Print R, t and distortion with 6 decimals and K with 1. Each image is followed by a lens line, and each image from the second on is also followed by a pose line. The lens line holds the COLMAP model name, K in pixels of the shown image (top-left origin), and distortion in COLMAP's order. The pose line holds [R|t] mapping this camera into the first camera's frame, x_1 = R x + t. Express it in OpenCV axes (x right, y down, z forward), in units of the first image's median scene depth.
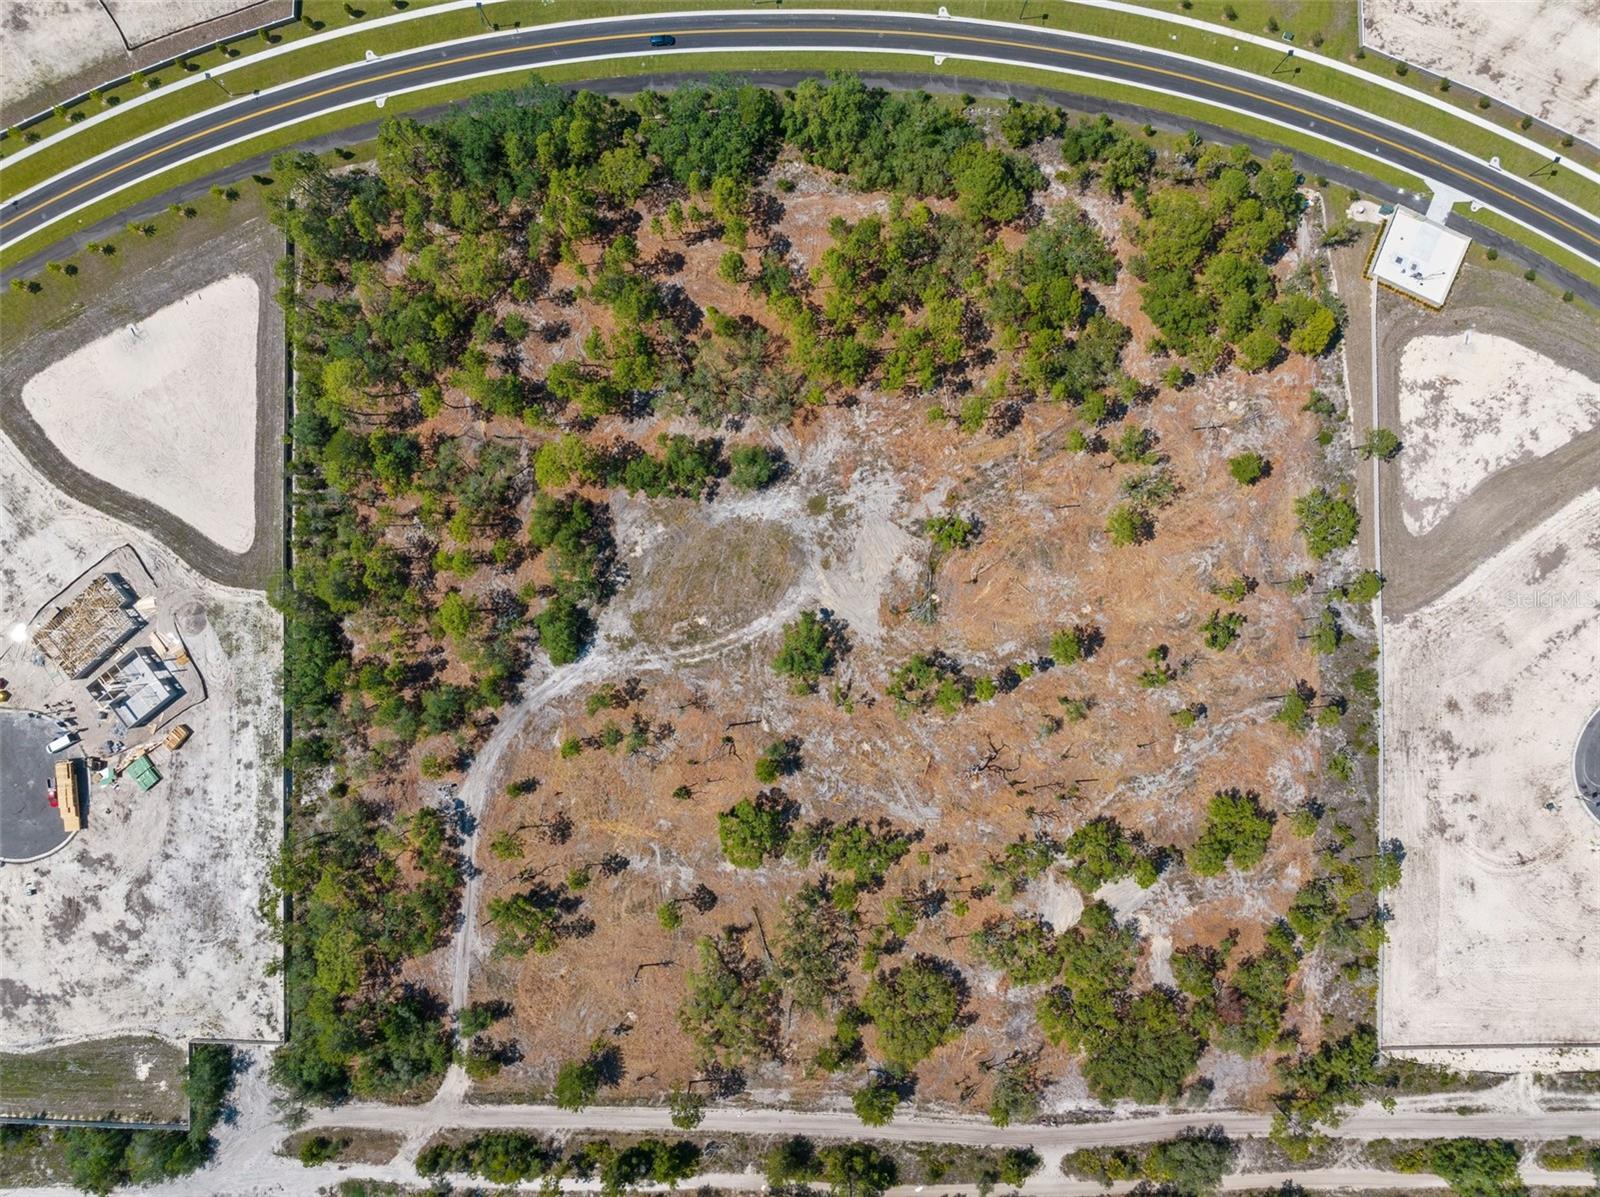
lens RADIAL K [[1122.8, 0, 800.0], [0, 1122.8, 598.5], [0, 0, 1]] dist [-0.064342, 0.038155]
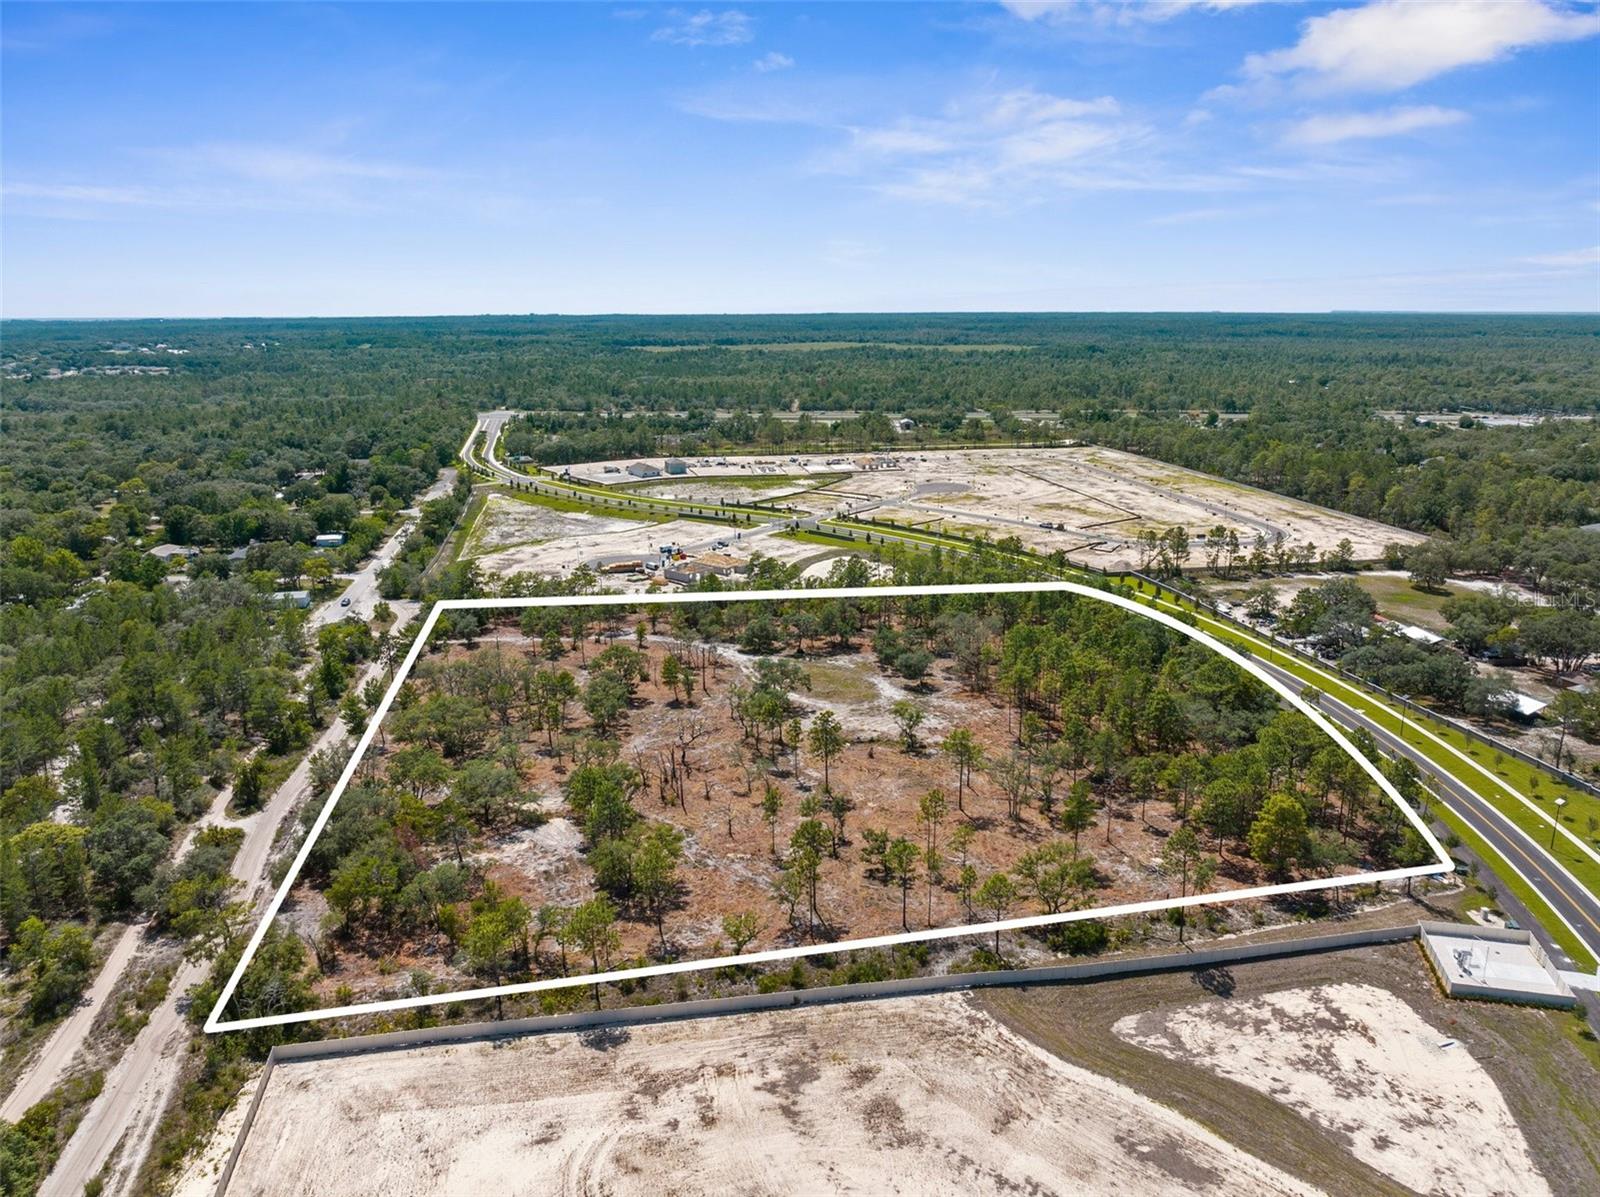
lens RADIAL K [[1122.8, 0, 800.0], [0, 1122.8, 598.5], [0, 0, 1]] dist [-0.064342, 0.038155]
pose [[0.182031, 0.260087, -0.948272, 1.063847], [-0.983288, 0.051129, -0.174729, 0.217404], [0.003039, 0.964231, 0.265047, 0.594888]]
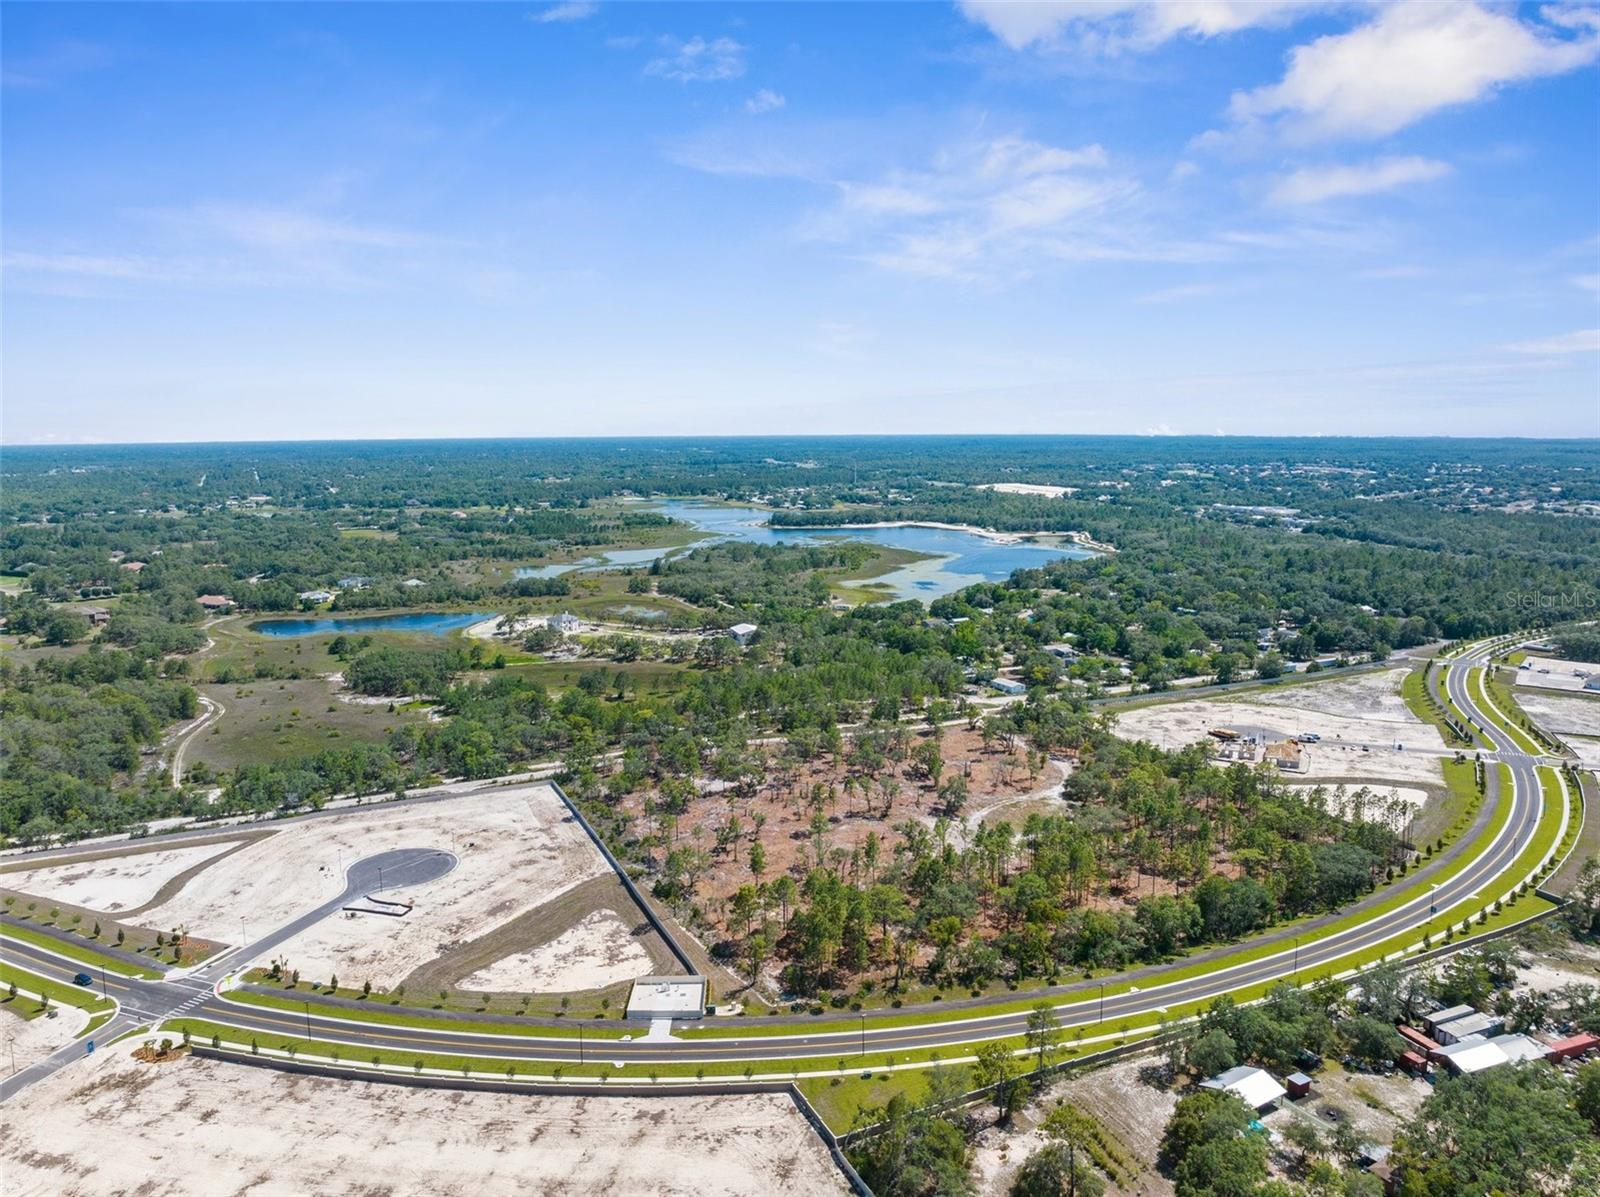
lens RADIAL K [[1133.9, 0, 803.5], [0, 1133.9, 594.1], [0, 0, 1]] dist [-0.061508, 0.030982]
pose [[-0.906855, 0.074556, -0.414795, 0.873623], [-0.421181, -0.125662, 0.898229, -1.322551], [0.014844, 0.989268, 0.145359, 0.440324]]
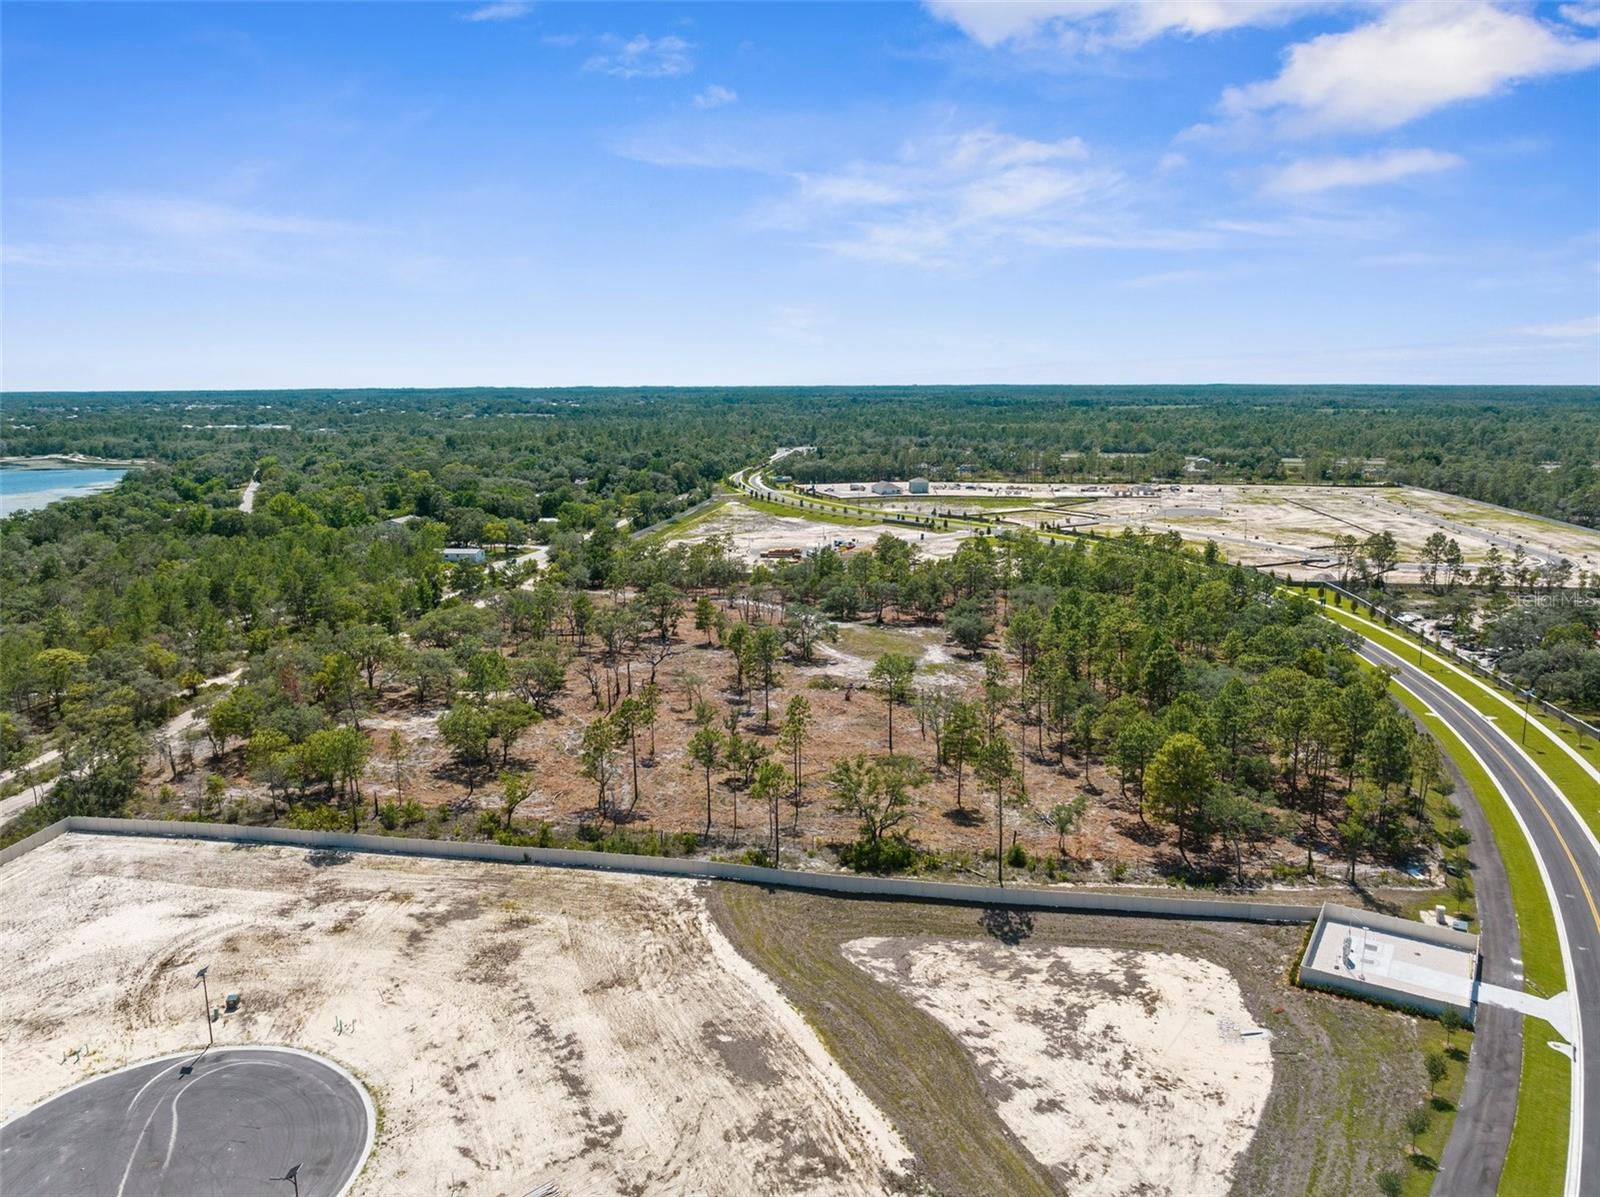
lens RADIAL K [[1121.0, 0, 800.0], [0, 1121.0, 598.5], [0, 0, 1]] dist [-0.043715, -0.002318]
pose [[-0.152511, 0.200517, -0.967747, 1.051477], [-0.988273, -0.023450, 0.150887, -0.114649], [0.007561, 0.979410, 0.201742, 0.727878]]
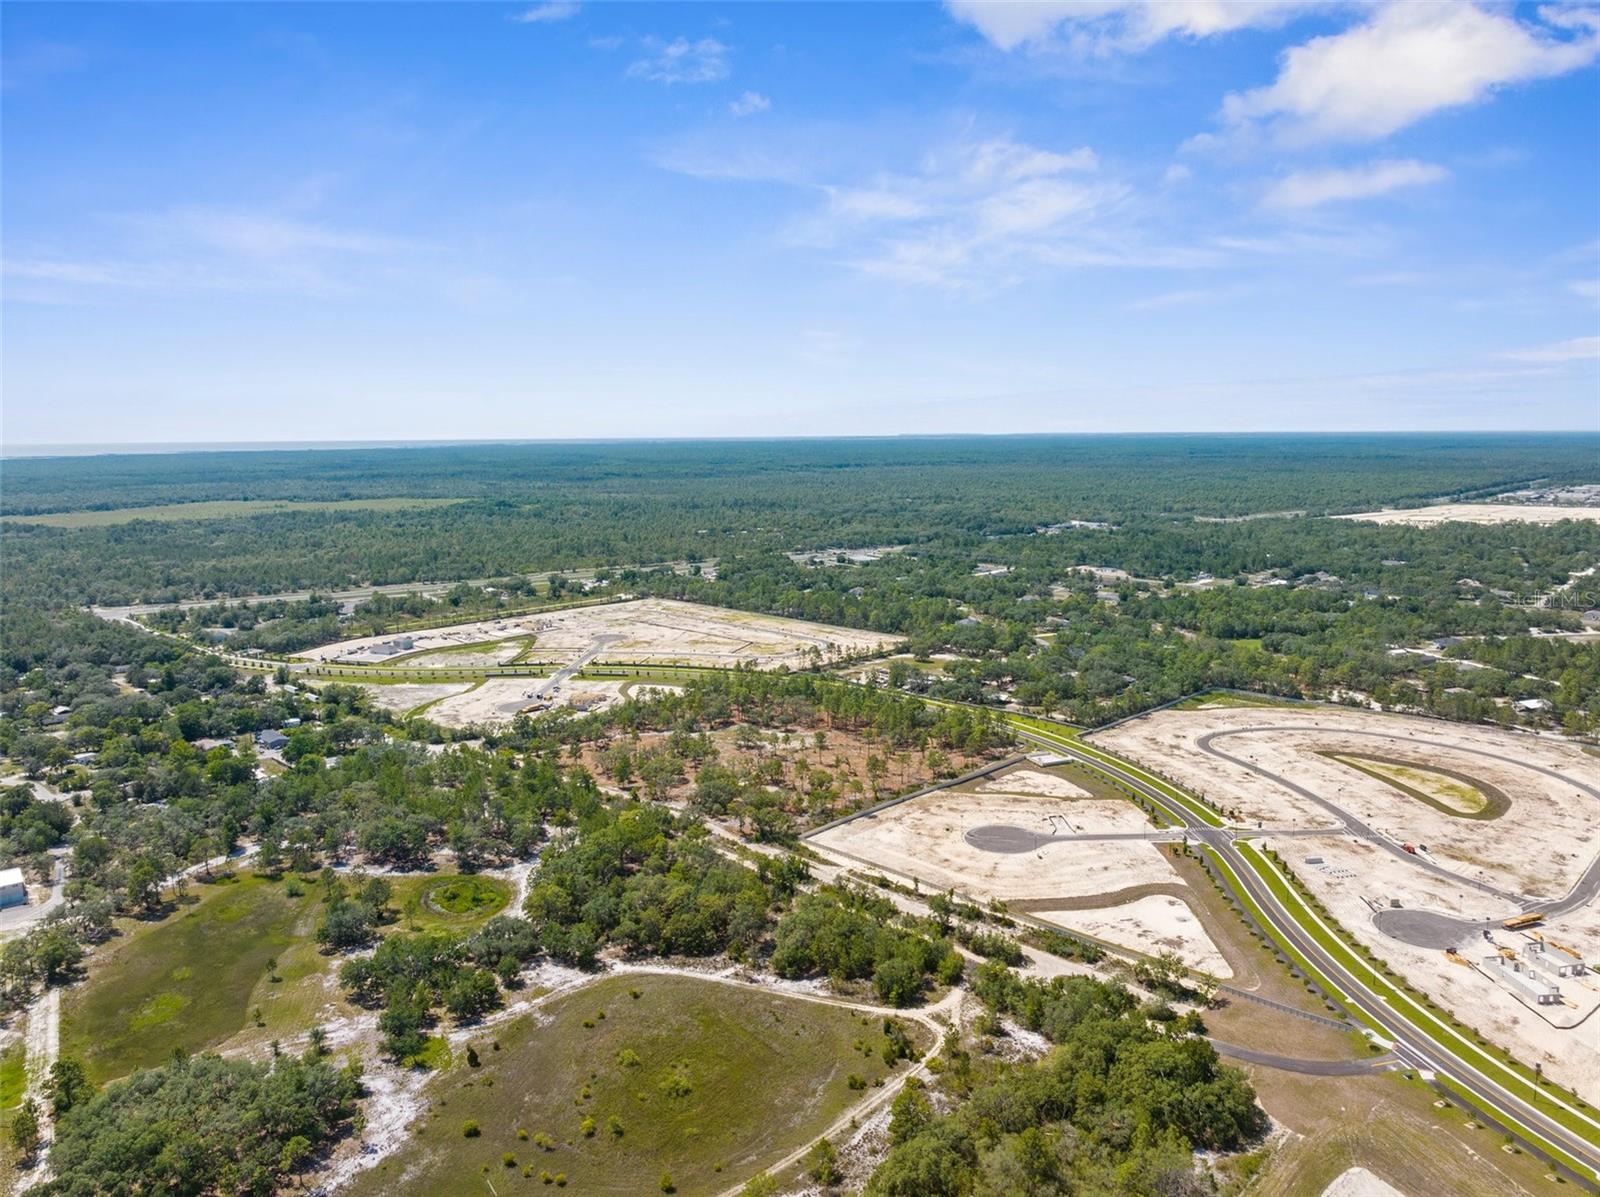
lens RADIAL K [[1133.9, 0, 803.5], [0, 1133.9, 594.1], [0, 0, 1]] dist [-0.061508, 0.030982]
pose [[0.715072, 0.106933, -0.690824, 1.810801], [-0.699050, 0.110655, -0.706459, 1.710585], [0.000899, 0.988089, 0.153878, 0.277376]]
